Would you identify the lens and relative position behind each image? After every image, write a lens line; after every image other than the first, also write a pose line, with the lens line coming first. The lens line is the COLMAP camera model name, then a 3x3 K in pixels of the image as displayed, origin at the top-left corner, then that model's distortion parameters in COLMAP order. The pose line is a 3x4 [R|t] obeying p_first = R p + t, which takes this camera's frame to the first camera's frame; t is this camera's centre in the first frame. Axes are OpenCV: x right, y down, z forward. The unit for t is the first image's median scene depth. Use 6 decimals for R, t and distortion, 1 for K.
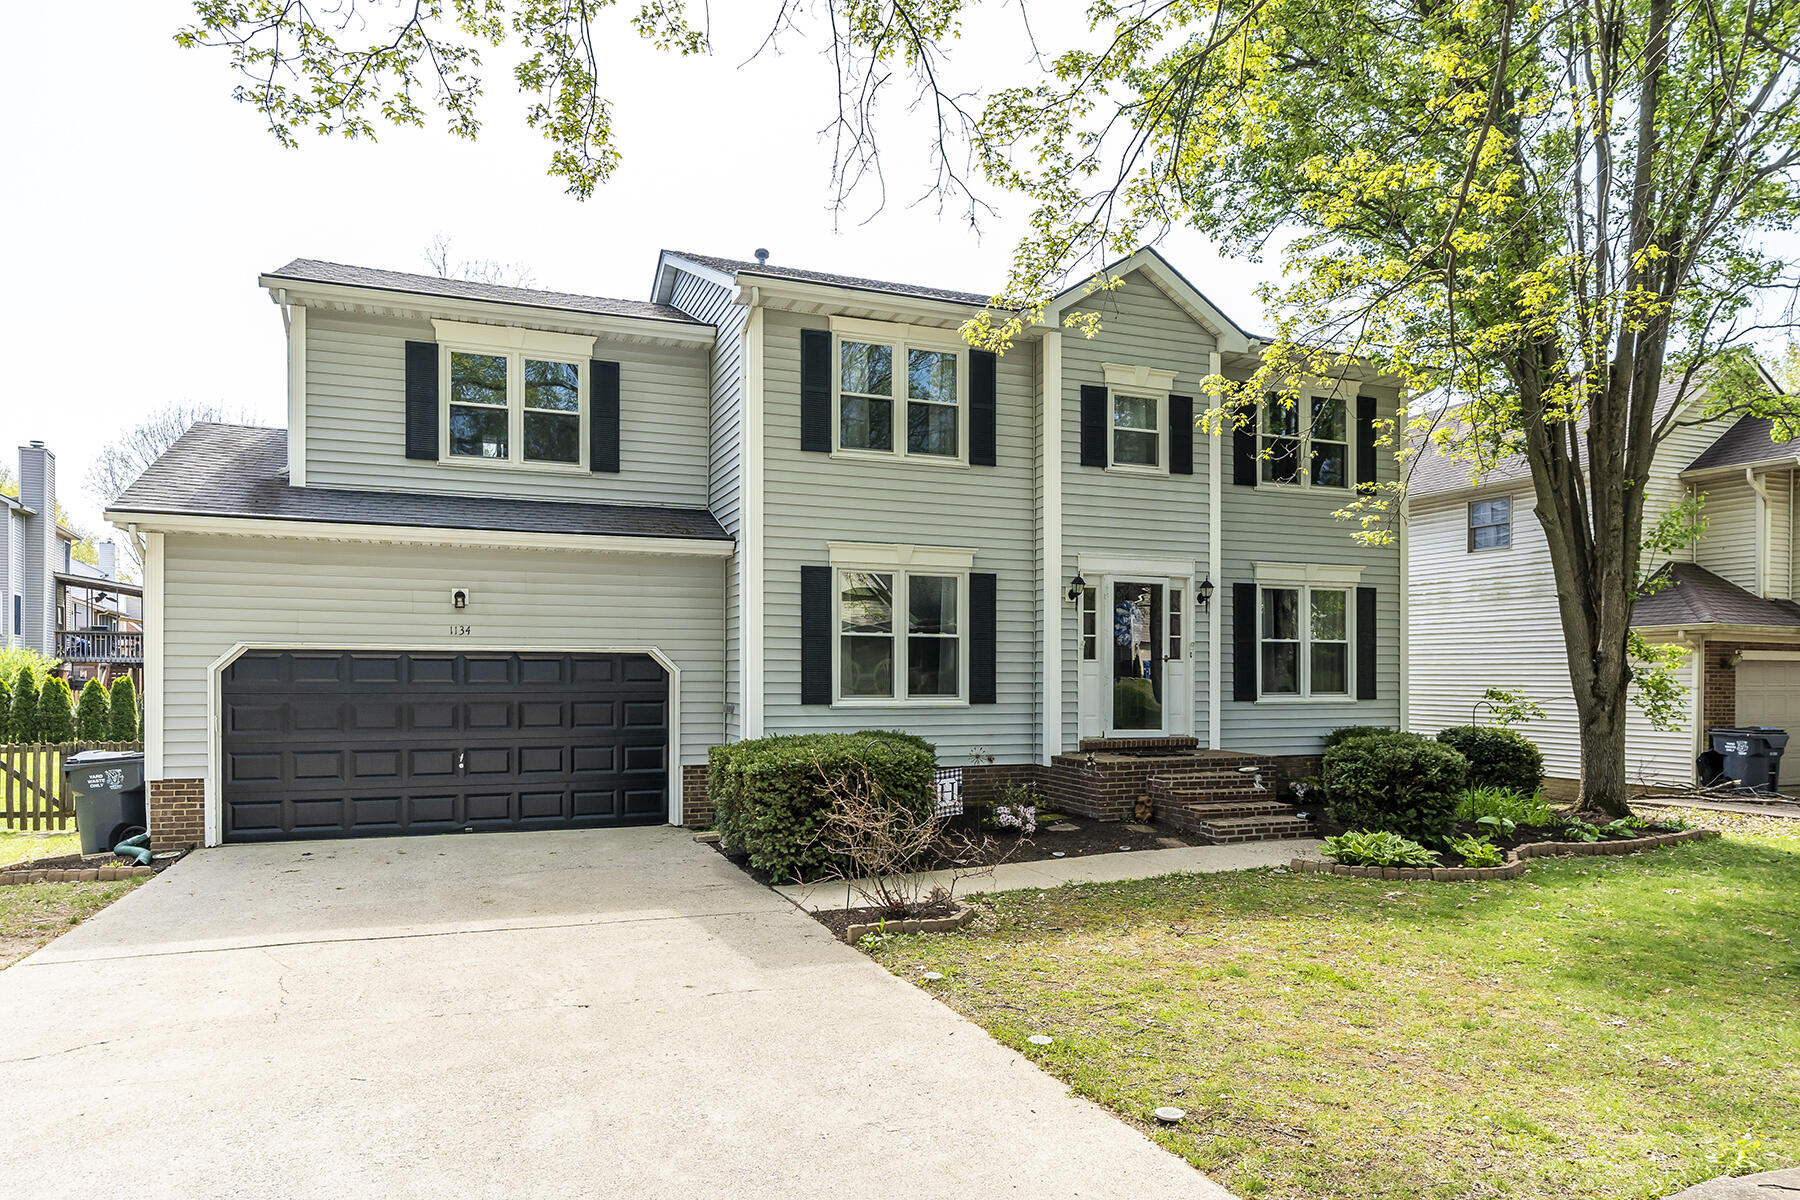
lens RADIAL K [[1118.7, 0, 881.4], [0, 1118.7, 701.8], [0, 0, 1]] dist [-0.001369, -0.000401]
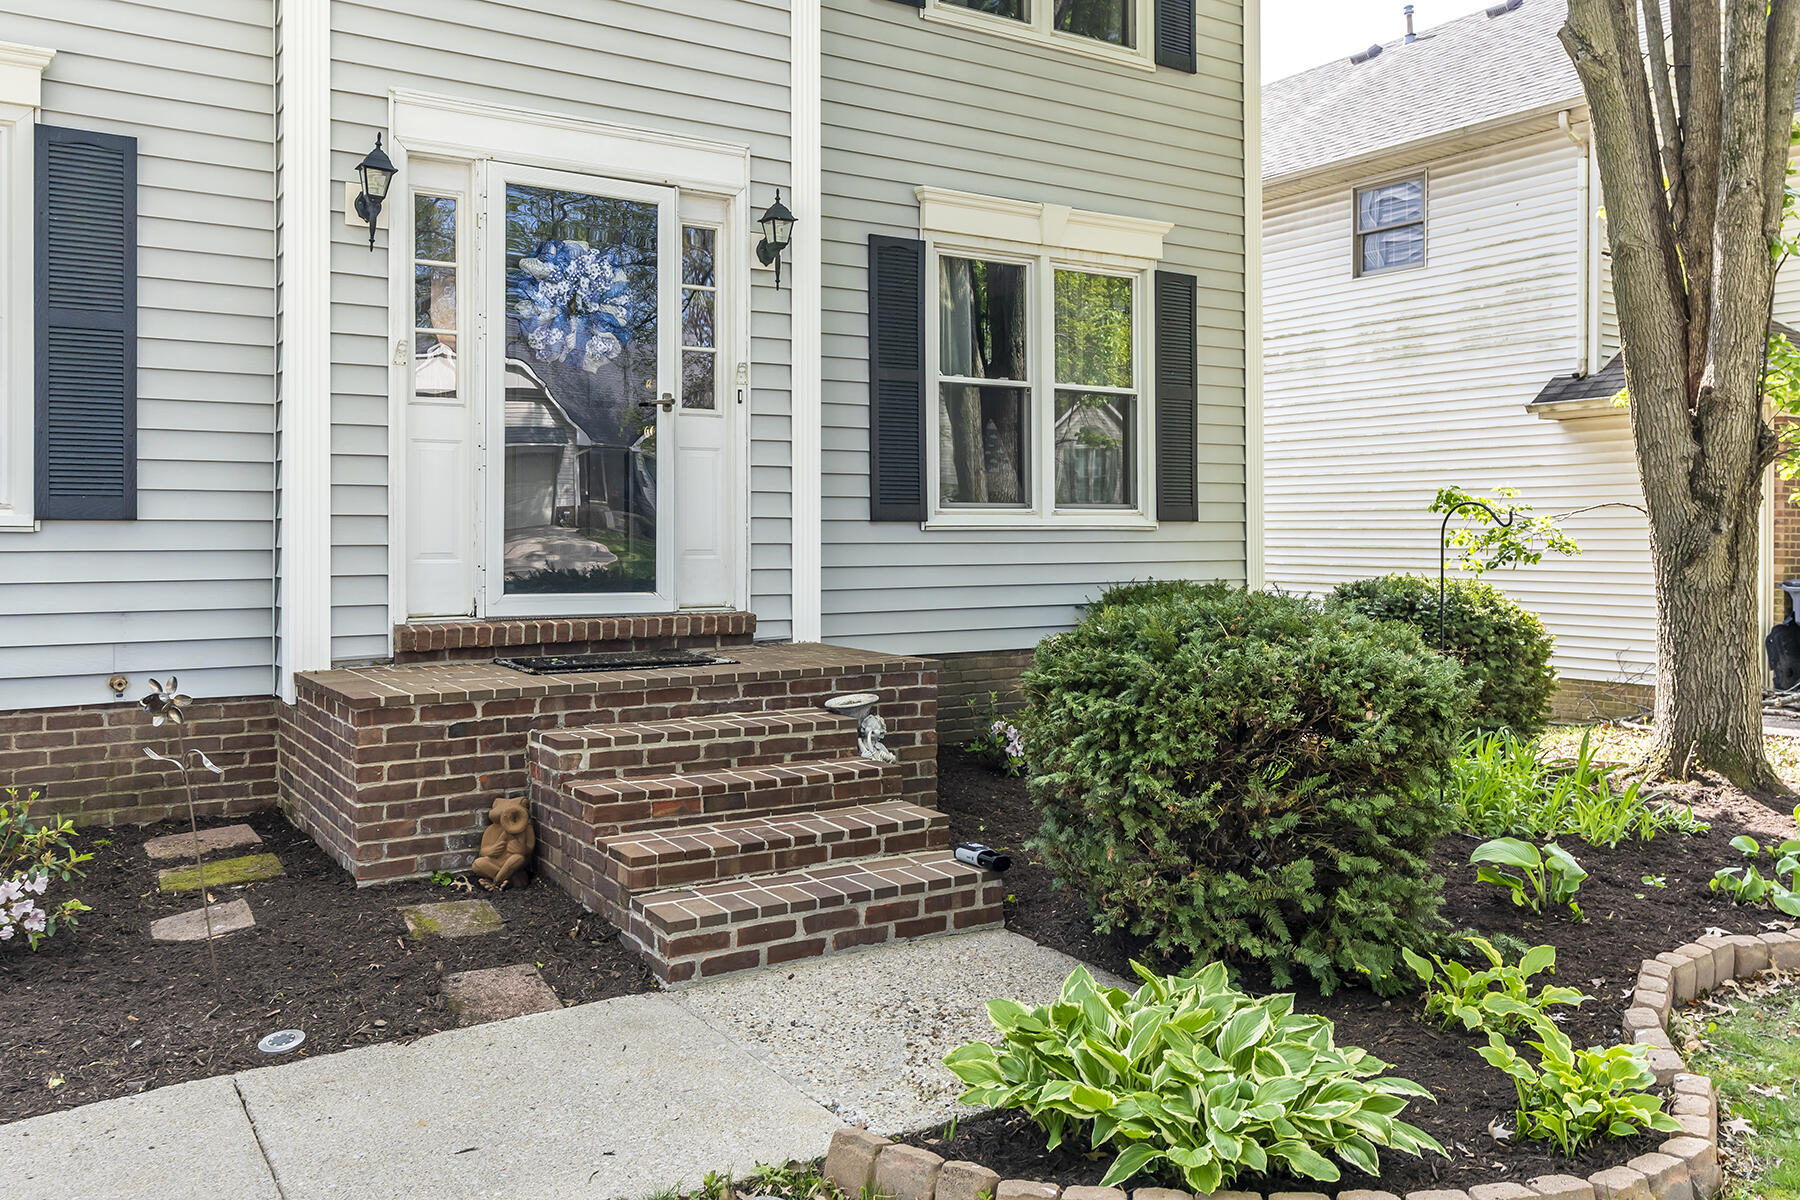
lens RADIAL K [[1415.4, 0, 900.0], [0, 1415.4, 589.1], [0, 0, 1]] dist [-0.002961, -0.003094]
pose [[0.980012, -0.011238, 0.198619, 0.239158], [0.008171, 0.999834, 0.016255, 0.016865], [-0.198769, -0.014307, 0.979942, 0.525617]]
